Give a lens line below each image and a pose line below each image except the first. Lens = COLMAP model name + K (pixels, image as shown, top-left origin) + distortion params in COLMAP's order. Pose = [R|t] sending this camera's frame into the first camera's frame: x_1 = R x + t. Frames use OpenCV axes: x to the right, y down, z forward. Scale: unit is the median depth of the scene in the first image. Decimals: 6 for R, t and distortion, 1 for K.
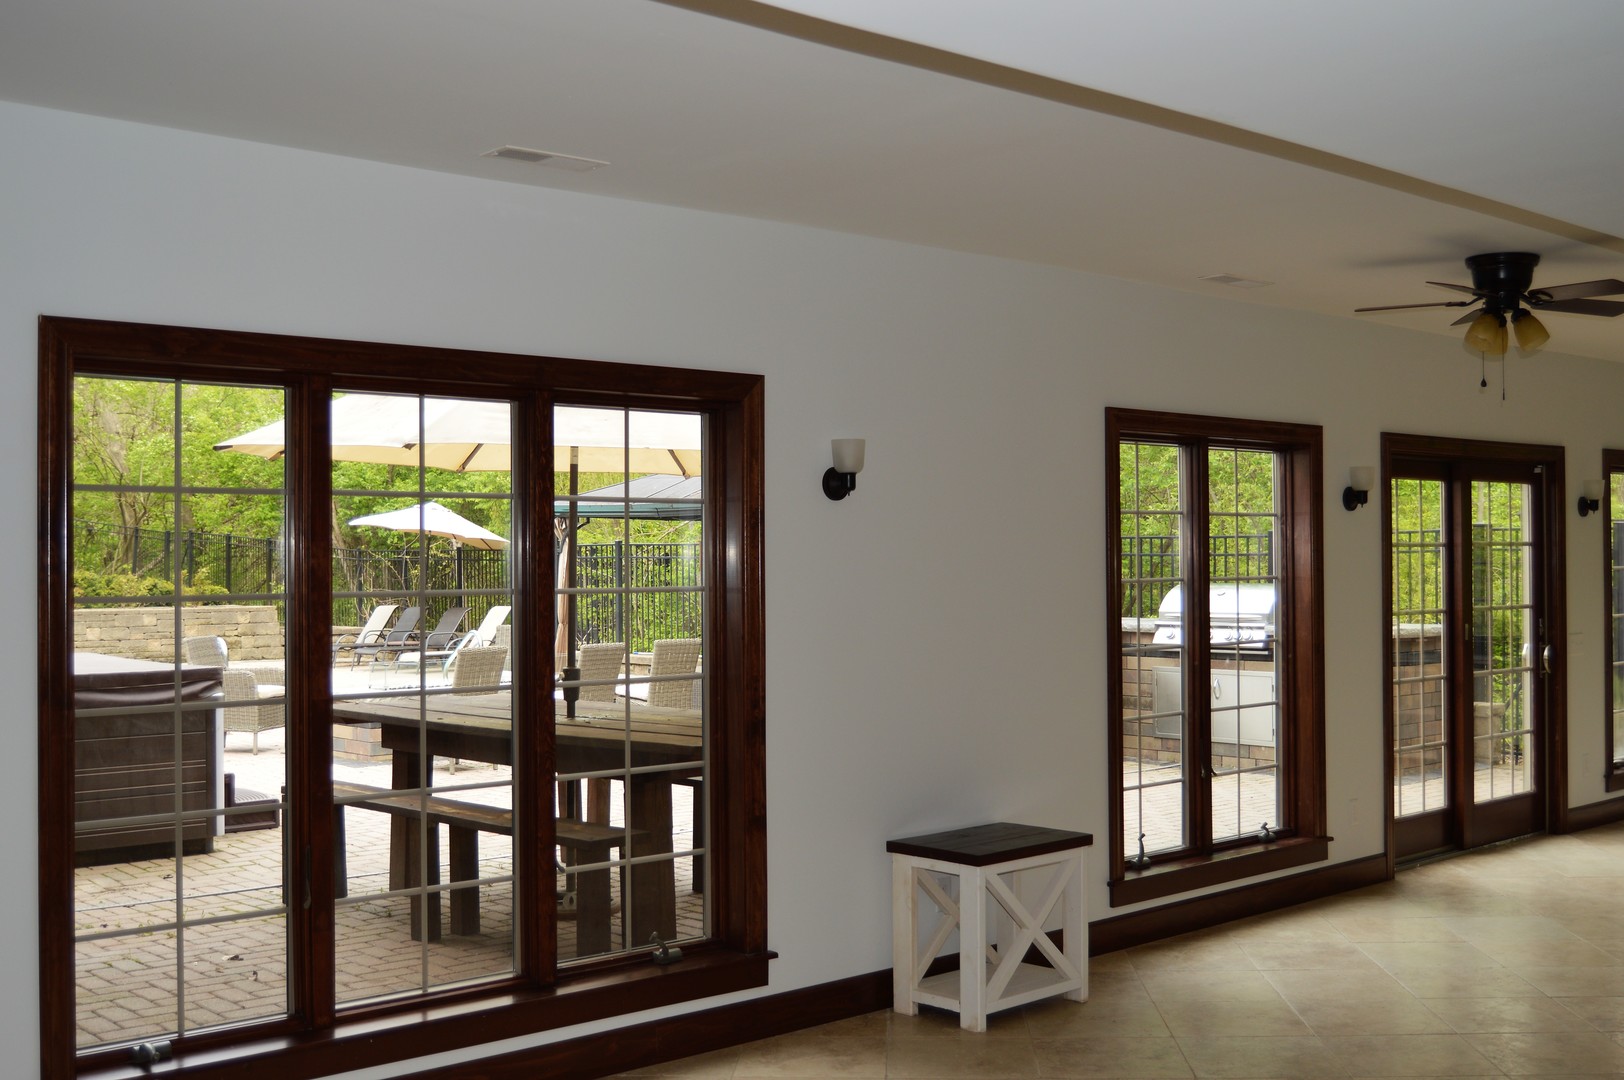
lens RADIAL K [[1770.2, 0, 812.0], [0, 1770.2, 540.0], [0, 0, 1]] dist [-0.073726, 0.020821]
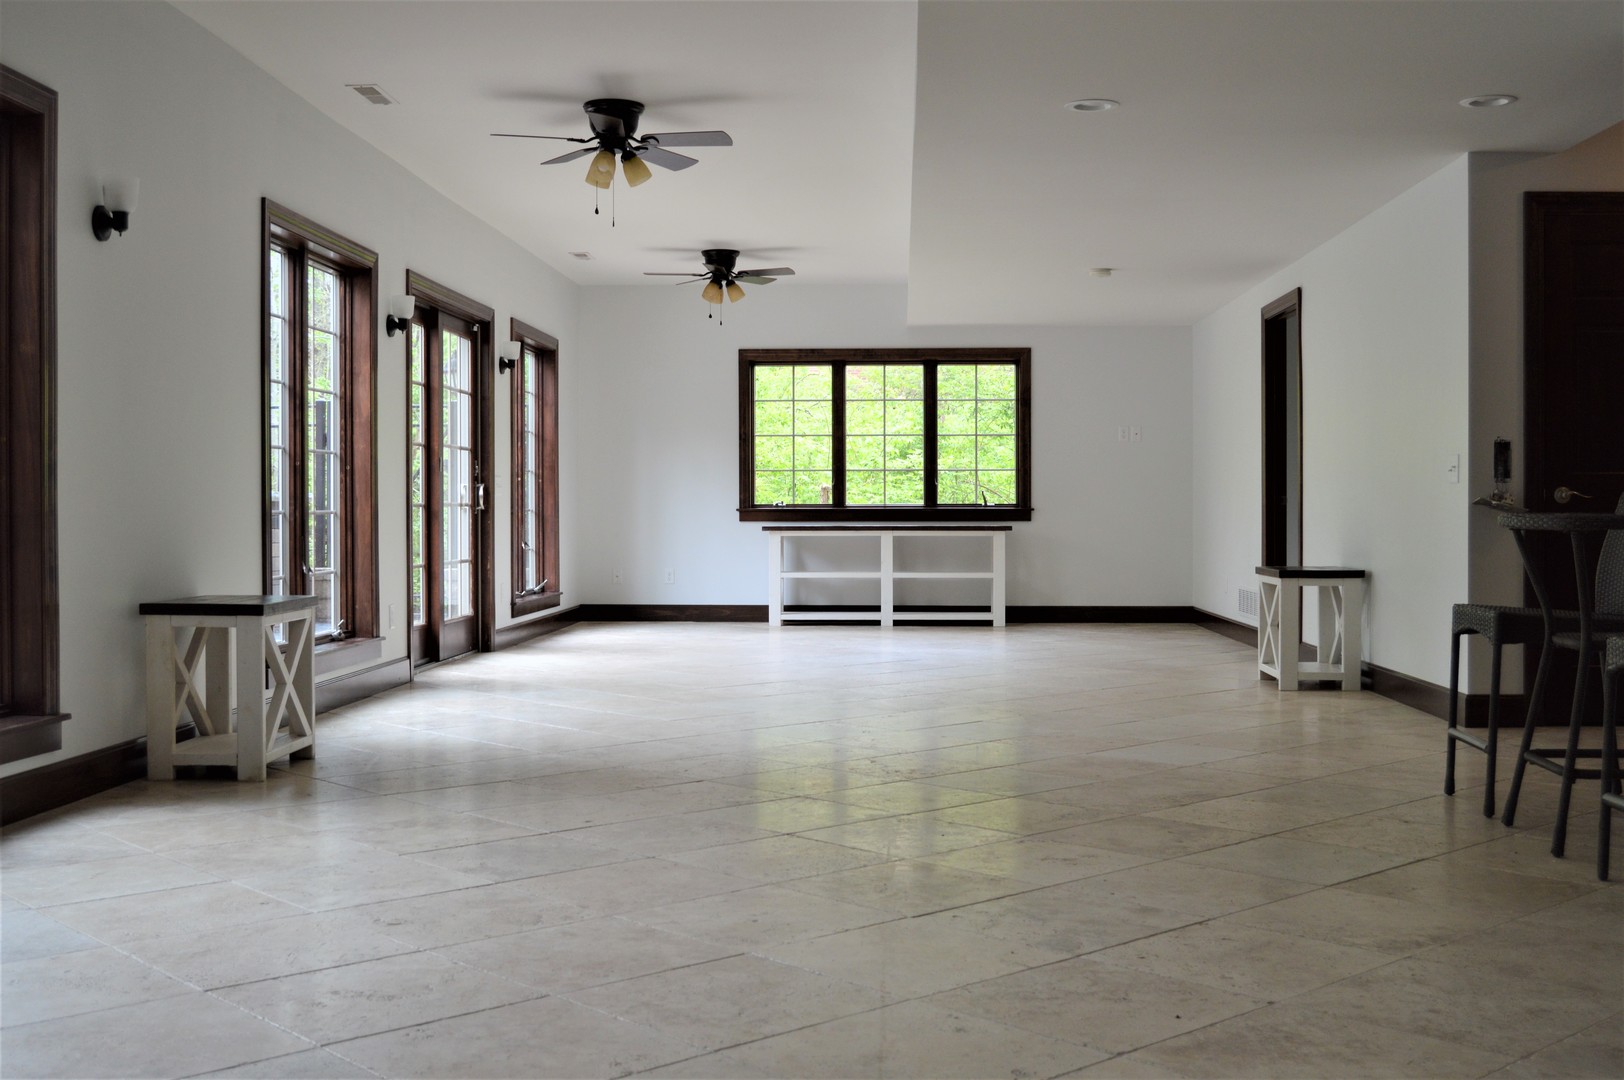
lens RADIAL K [[1770.2, 0, 812.0], [0, 1770.2, 540.0], [0, 0, 1]] dist [-0.073726, 0.020821]
pose [[0.710040, -0.004877, 0.704145, -0.276771], [-0.014507, 0.999662, 0.021552, 0.082522], [-0.704012, -0.025518, 0.709729, 0.050817]]
